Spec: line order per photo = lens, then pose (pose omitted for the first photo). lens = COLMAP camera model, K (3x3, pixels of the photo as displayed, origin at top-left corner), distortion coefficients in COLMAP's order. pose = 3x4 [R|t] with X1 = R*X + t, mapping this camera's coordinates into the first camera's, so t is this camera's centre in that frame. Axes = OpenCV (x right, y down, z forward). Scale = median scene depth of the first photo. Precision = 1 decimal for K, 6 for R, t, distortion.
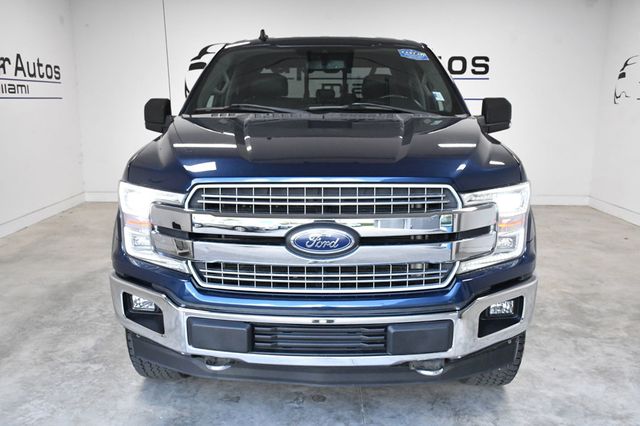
lens RADIAL K [[596.2, 0, 320.0], [0, 596.2, 213.0], [0, 0, 1]] dist [-0.049460, 0.008225]
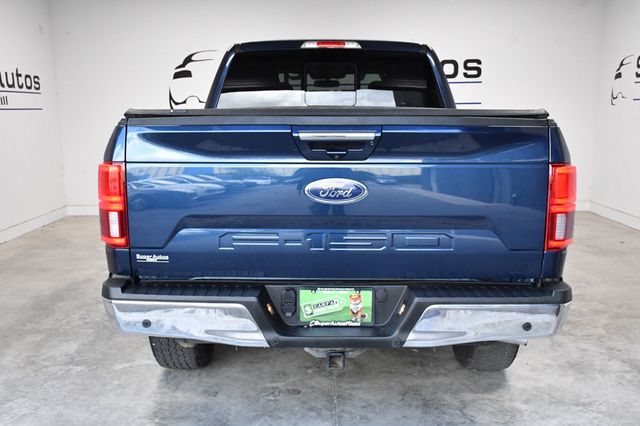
lens RADIAL K [[642.8, 0, 320.0], [0, 642.8, 213.0], [0, 0, 1]] dist [-0.019136, 0.019338]
pose [[0.999860, -0.016596, -0.002001, 0.039503], [0.016538, 0.999518, -0.026289, 0.023771], [0.002437, 0.026252, 0.999652, -0.100911]]
